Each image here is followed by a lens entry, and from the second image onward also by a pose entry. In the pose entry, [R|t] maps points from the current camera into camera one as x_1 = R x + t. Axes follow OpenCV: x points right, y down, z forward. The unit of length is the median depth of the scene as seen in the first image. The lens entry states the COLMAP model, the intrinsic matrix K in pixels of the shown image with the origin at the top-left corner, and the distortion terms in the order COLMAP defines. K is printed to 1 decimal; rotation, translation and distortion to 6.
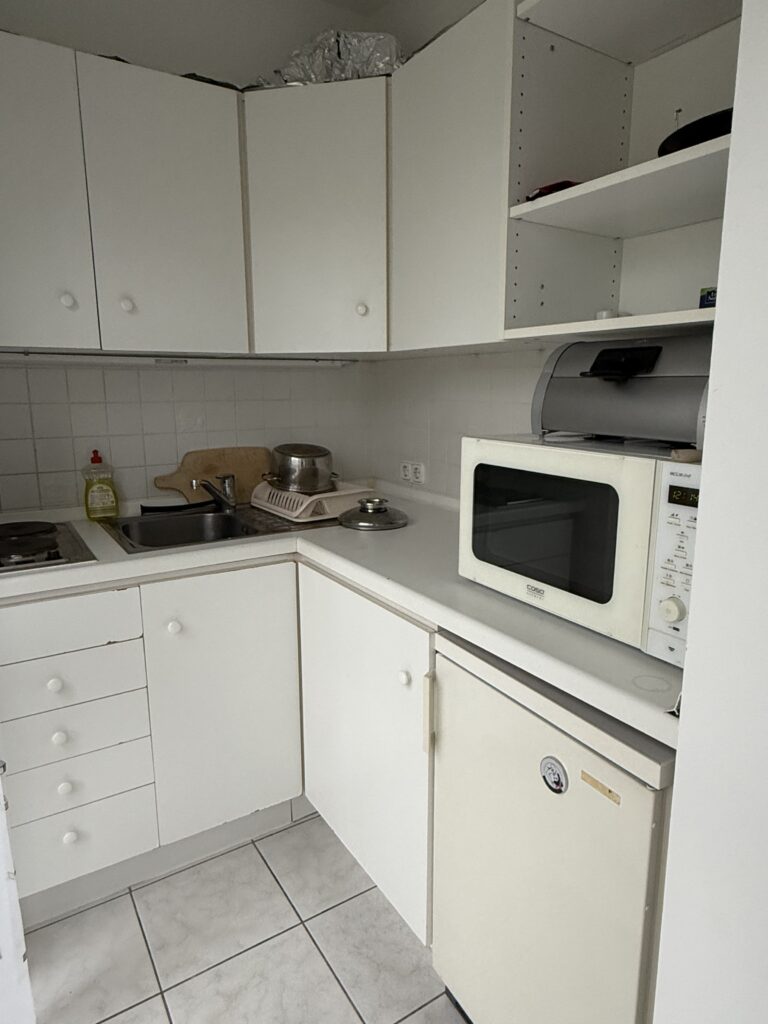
lens RADIAL K [[631.1, 0, 385.2], [0, 631.1, 509.5], [0, 0, 1]] dist [0.005068, -0.002942]
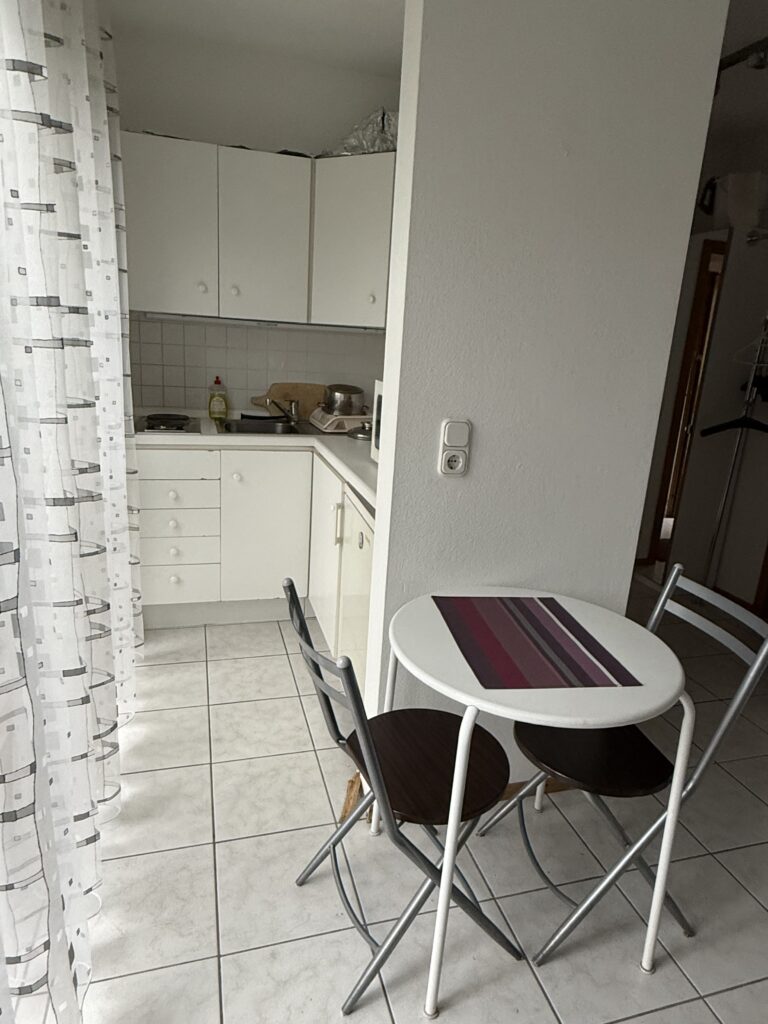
lens RADIAL K [[631.1, 0, 383.3], [0, 631.1, 513.3], [0, 0, 1]] dist [0.005068, -0.002942]
pose [[0.955730, 0.135527, -0.261174, 0.450462], [-0.118338, 0.989703, 0.080529, 0.078841], [0.269399, -0.046057, 0.961927, -0.508028]]
